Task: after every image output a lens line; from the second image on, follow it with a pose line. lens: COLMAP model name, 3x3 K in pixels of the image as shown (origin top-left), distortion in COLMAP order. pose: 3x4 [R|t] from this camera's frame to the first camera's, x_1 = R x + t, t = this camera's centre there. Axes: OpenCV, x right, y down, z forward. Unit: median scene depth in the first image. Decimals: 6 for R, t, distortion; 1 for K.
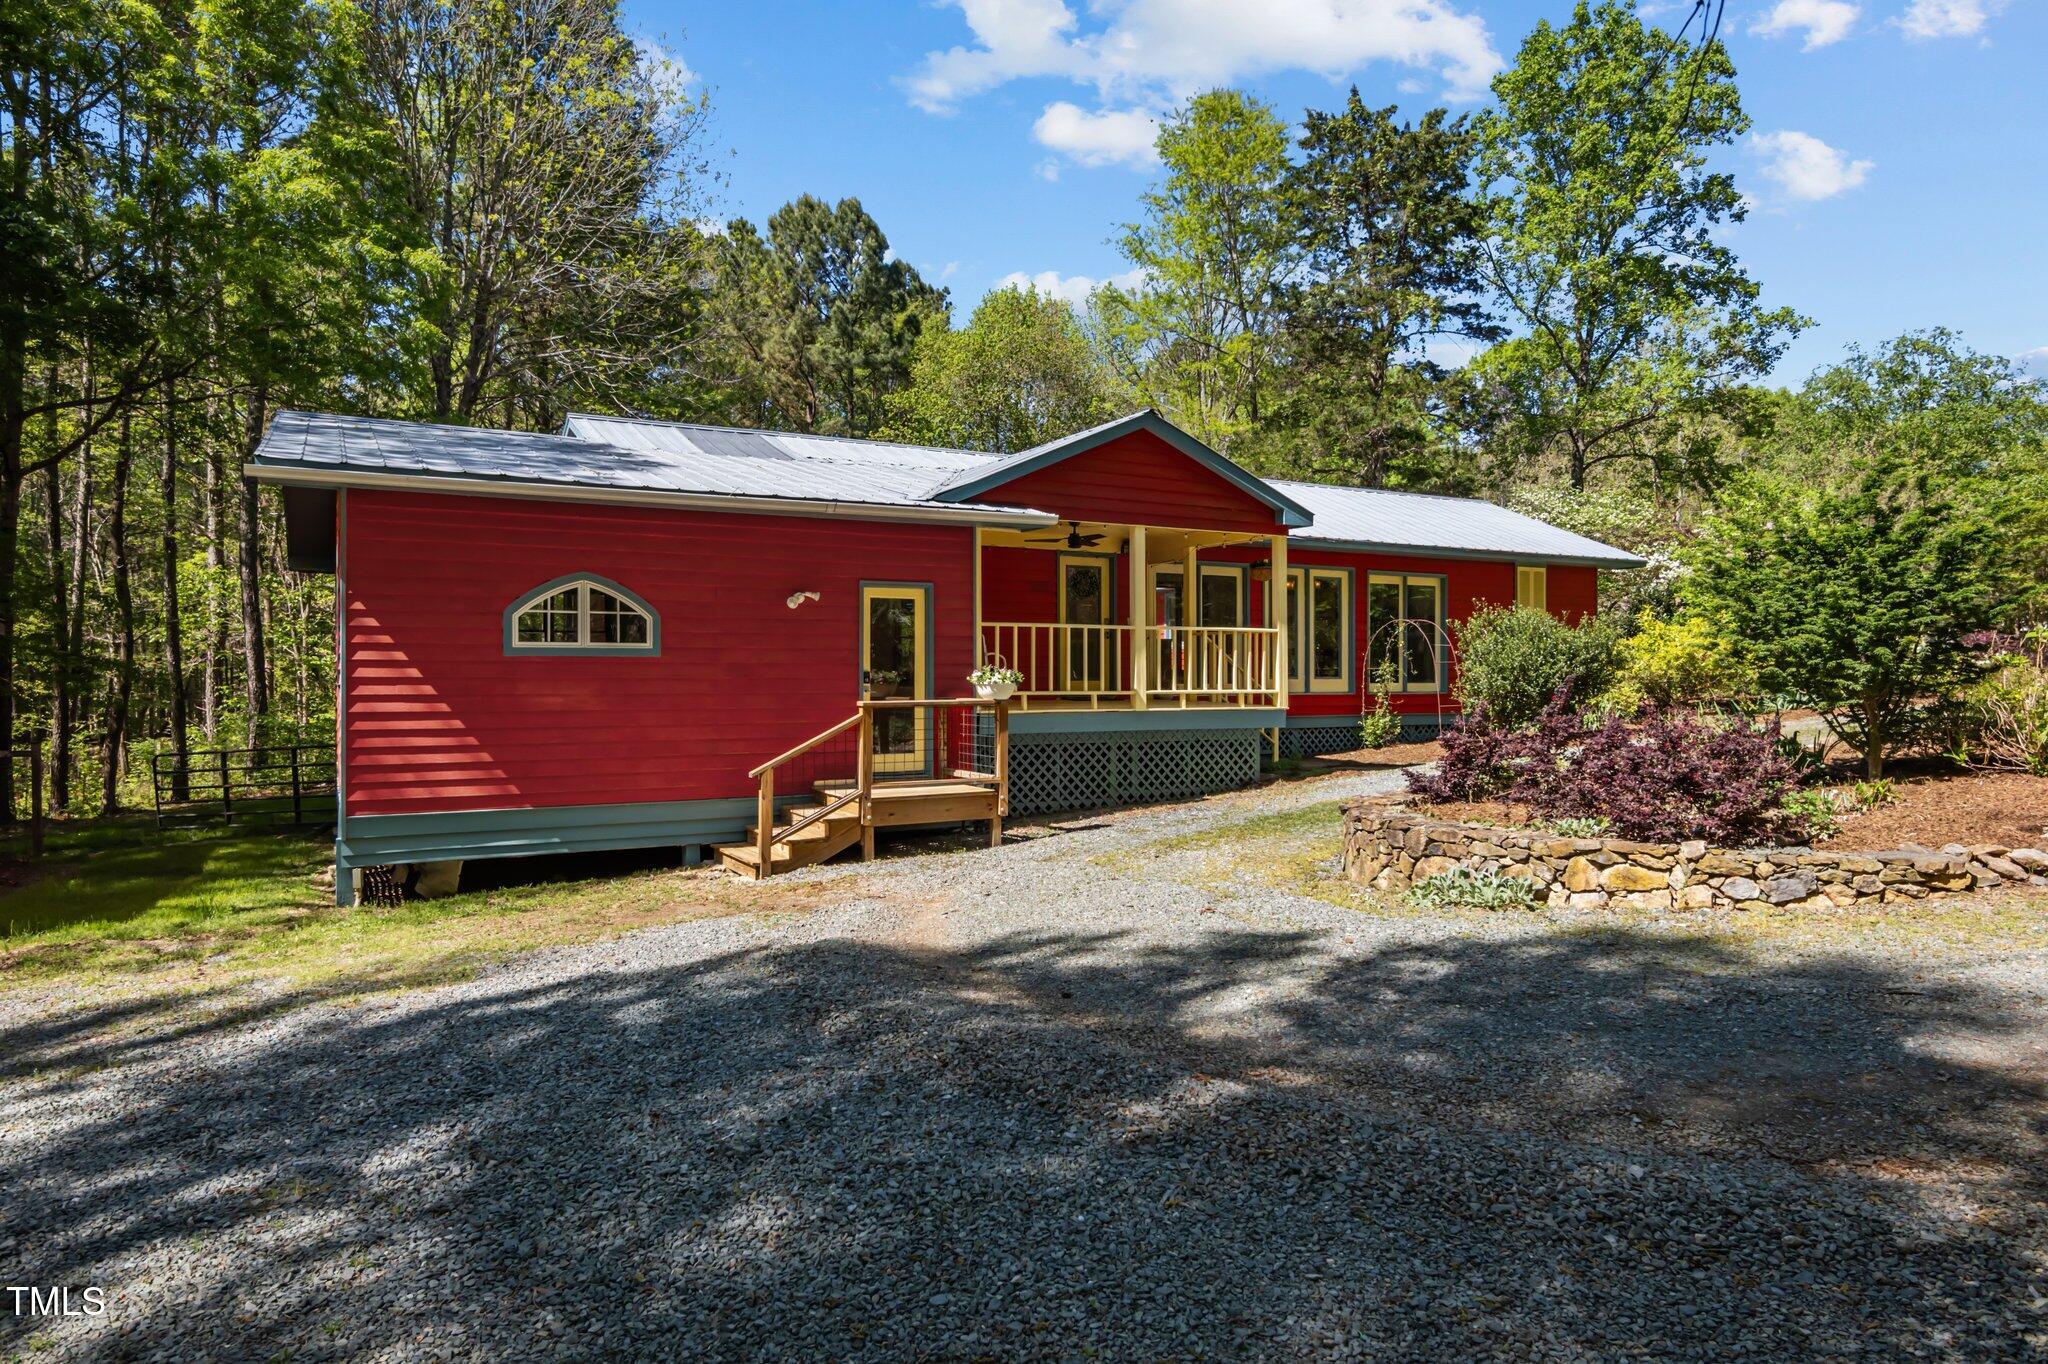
lens RADIAL K [[1175.9, 0, 1059.9], [0, 1175.9, 677.9], [0, 0, 1]] dist [0.017442, 0.000192]
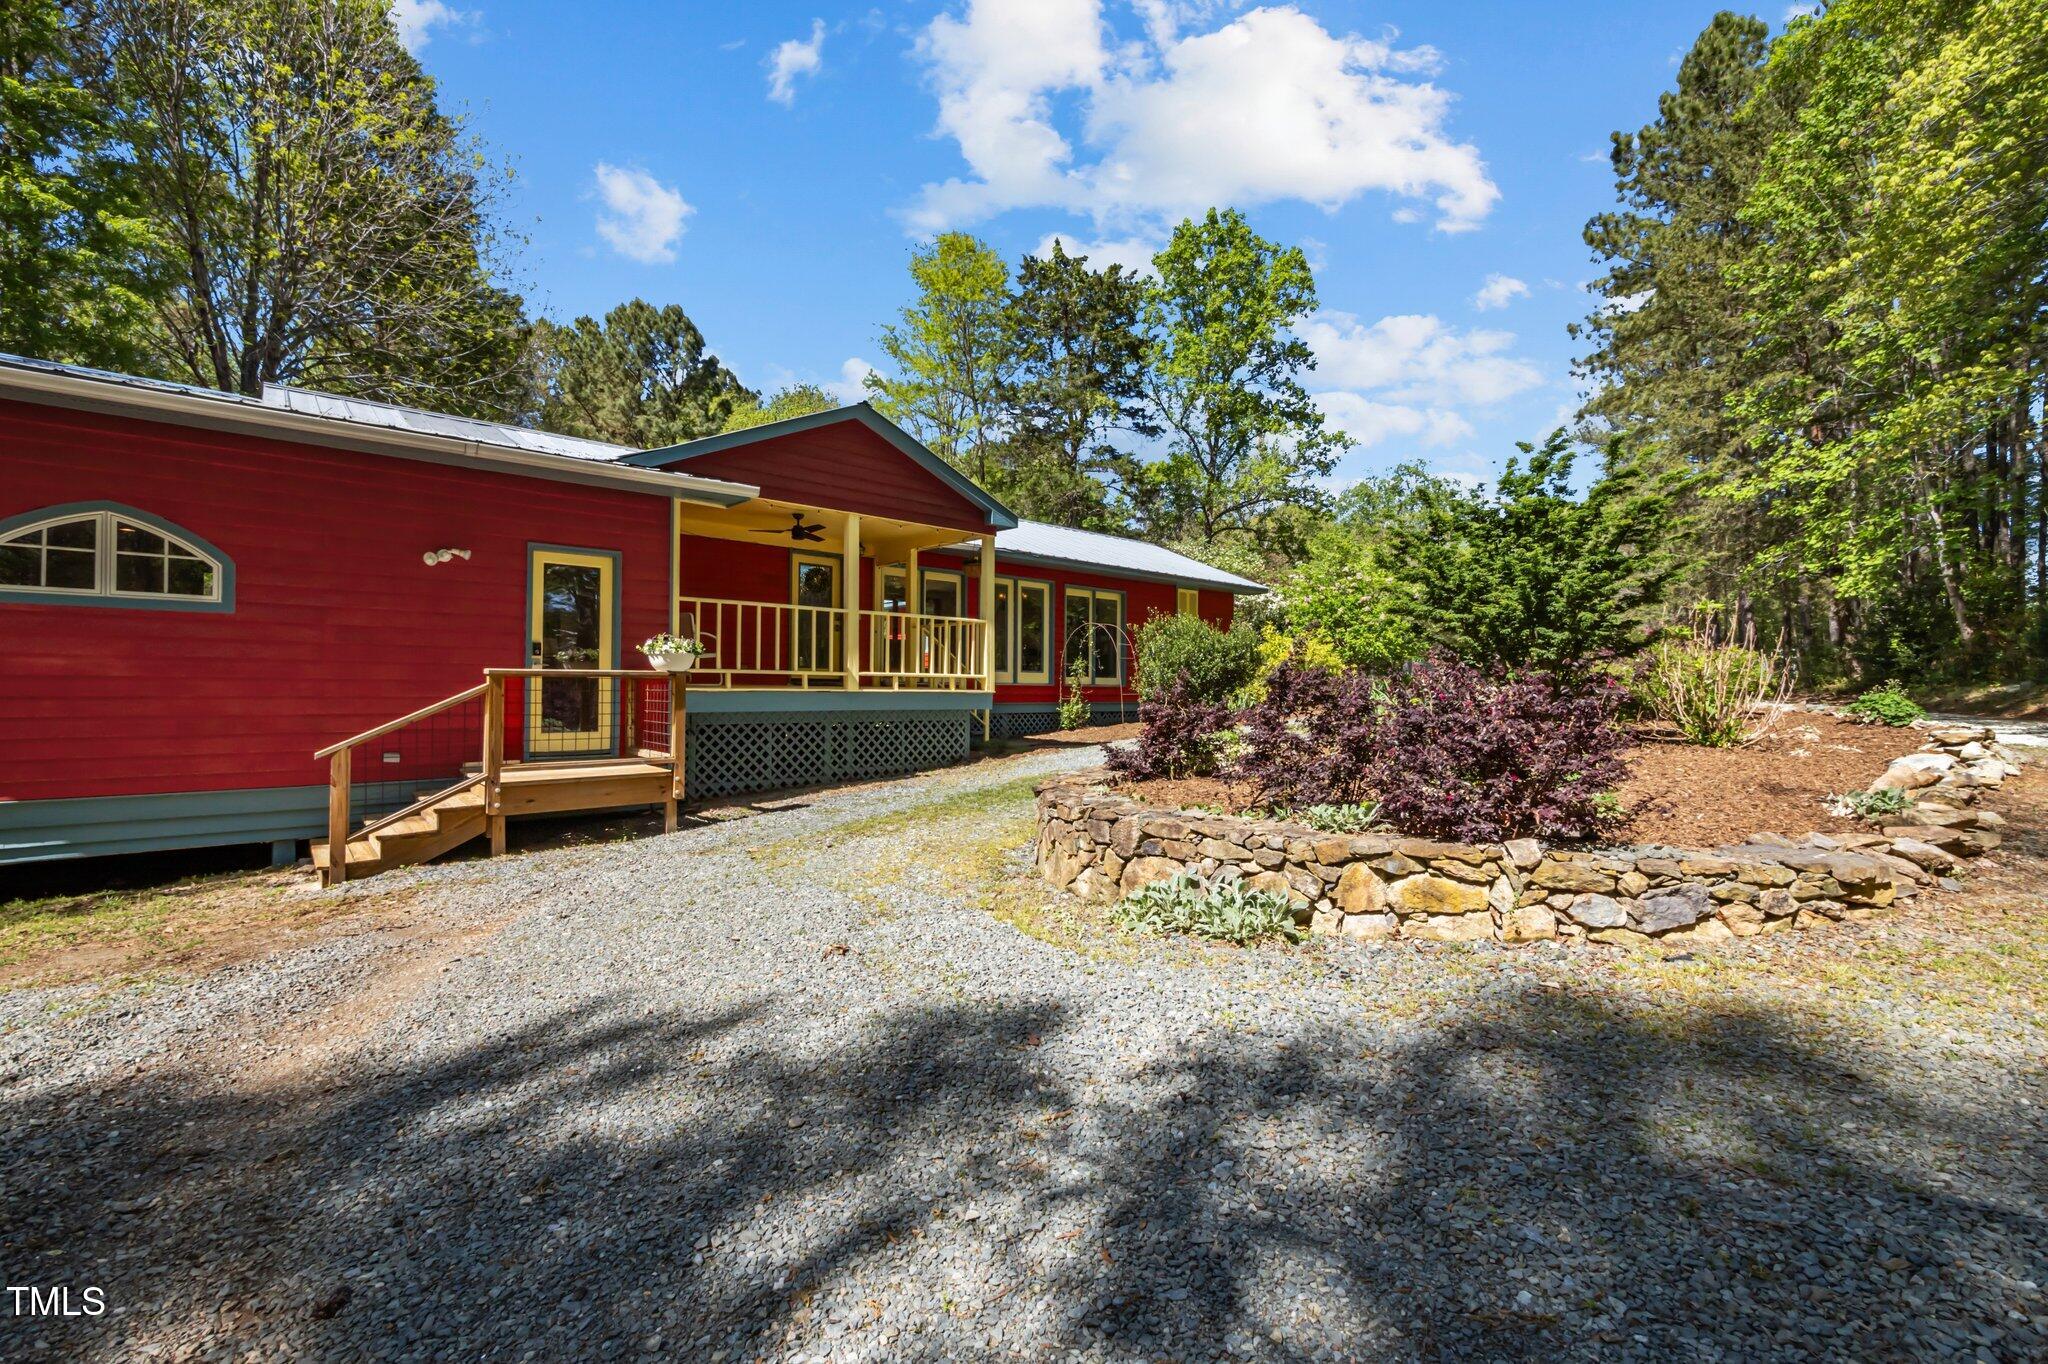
lens RADIAL K [[826.2, 0, 1024.0], [0, 826.2, 682.0], [0, 0, 1]] dist [-0.000353, 0.000126]
pose [[0.978388, 0.010402, 0.206515, 0.053220], [-0.009396, 0.999939, -0.005851, 0.018090], [-0.206563, 0.003784, 0.978426, 0.206706]]
